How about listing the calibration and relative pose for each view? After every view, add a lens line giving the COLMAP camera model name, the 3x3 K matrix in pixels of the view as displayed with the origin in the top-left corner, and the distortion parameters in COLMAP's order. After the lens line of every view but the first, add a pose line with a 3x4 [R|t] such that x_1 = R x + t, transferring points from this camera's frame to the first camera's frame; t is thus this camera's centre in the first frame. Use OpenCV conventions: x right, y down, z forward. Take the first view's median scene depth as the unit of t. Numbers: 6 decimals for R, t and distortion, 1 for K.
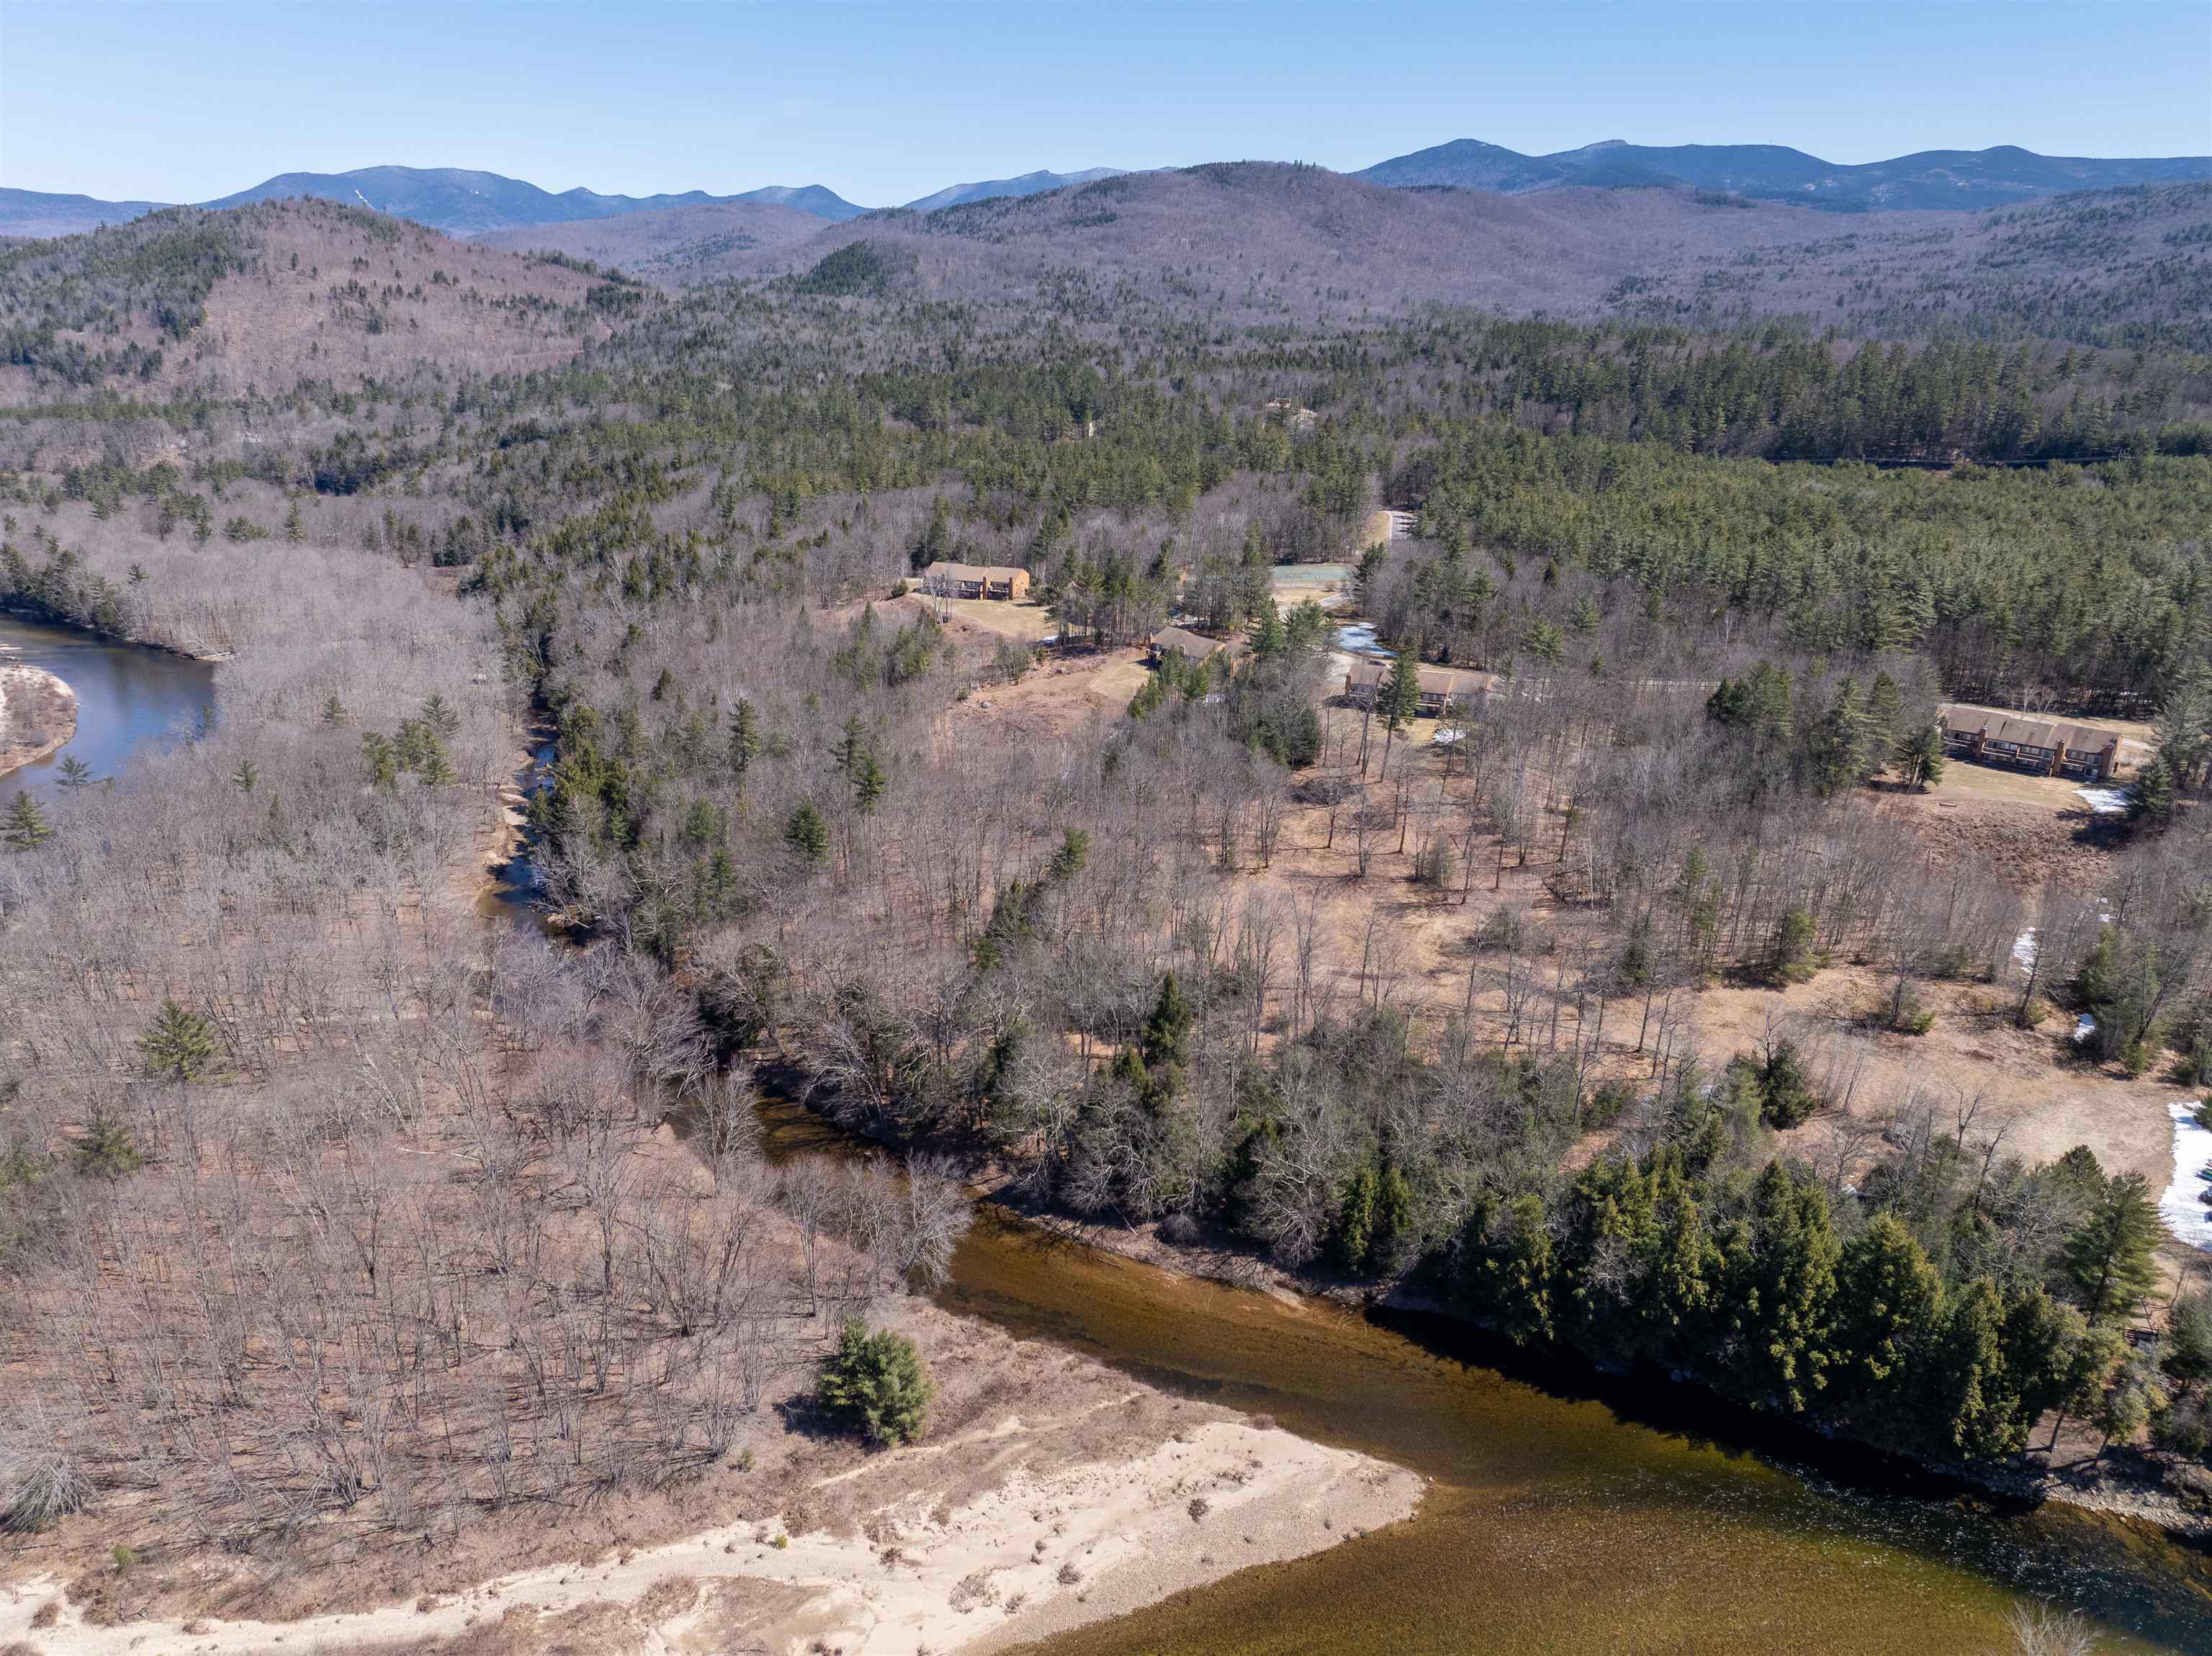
lens RADIAL K [[1553.9, 0, 1106.0], [0, 1553.9, 828.0], [0, 0, 1]] dist [-0.064629, 0.037052]
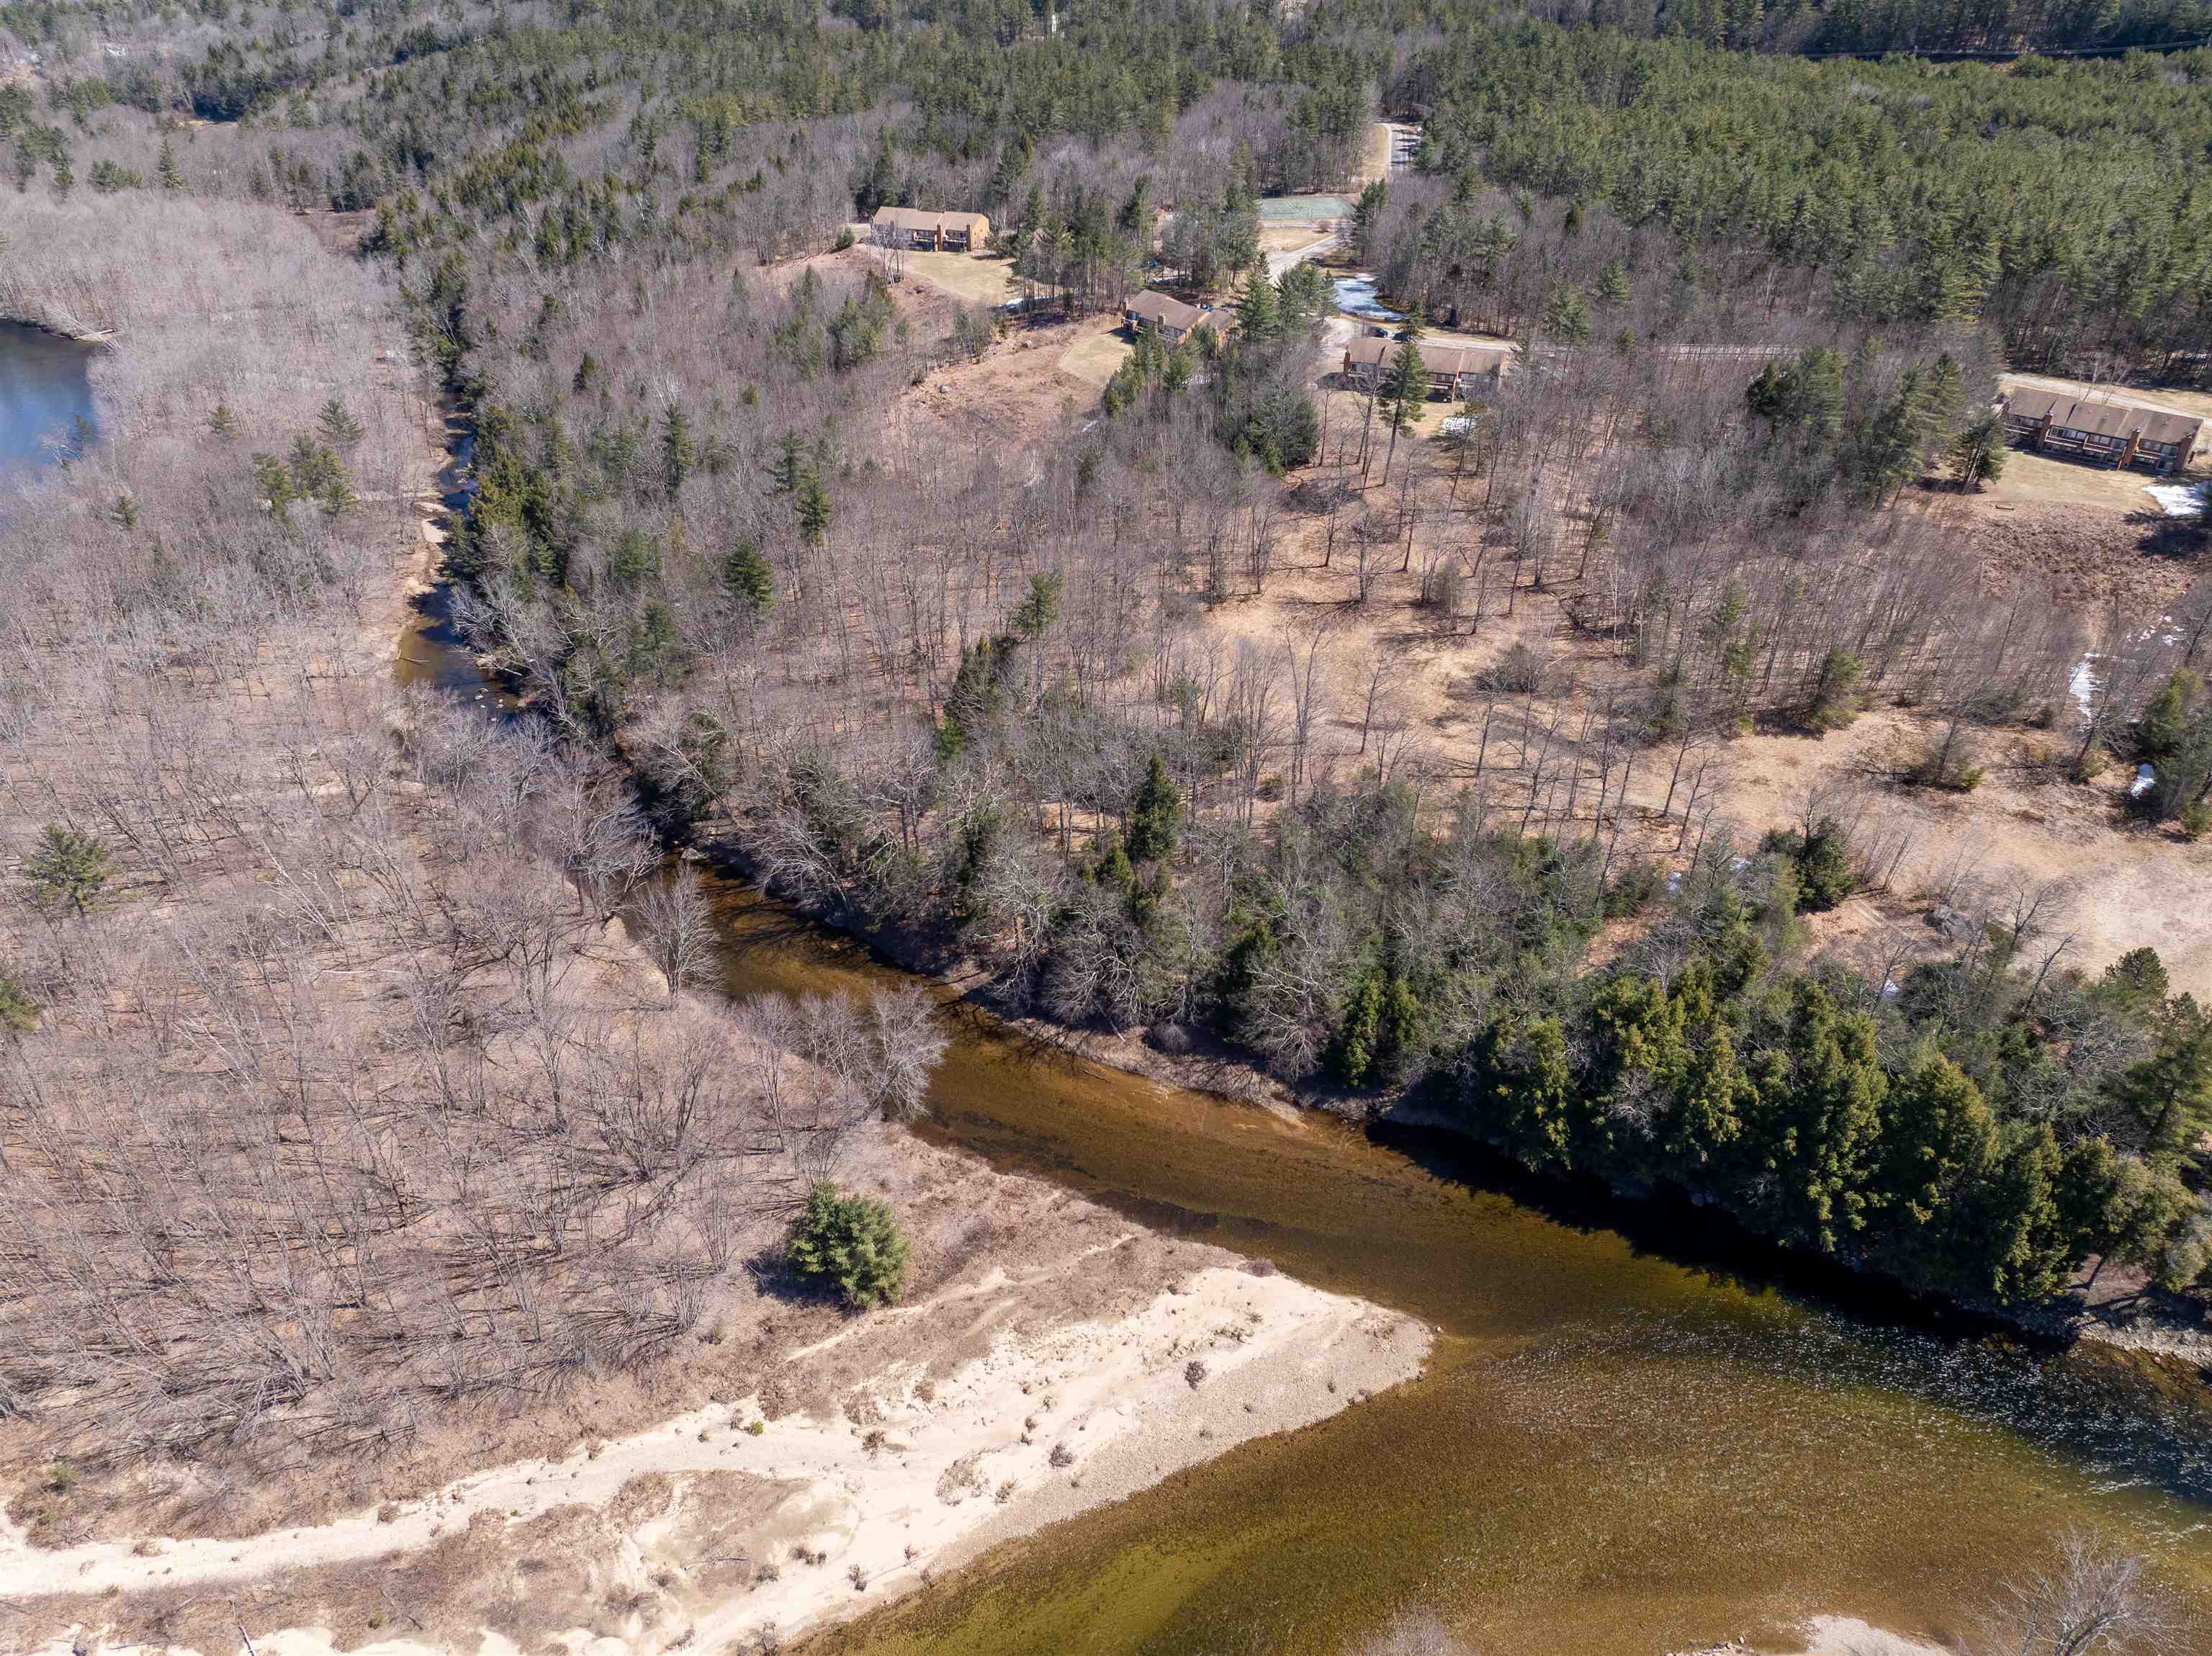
lens RADIAL K [[1553.9, 0, 1106.0], [0, 1553.9, 828.0], [0, 0, 1]] dist [-0.064629, 0.037052]
pose [[0.999657, -0.024388, 0.009583, 0.002367], [0.021353, 0.970151, 0.241558, -0.072326], [-0.015188, -0.241271, 0.970339, 0.098113]]
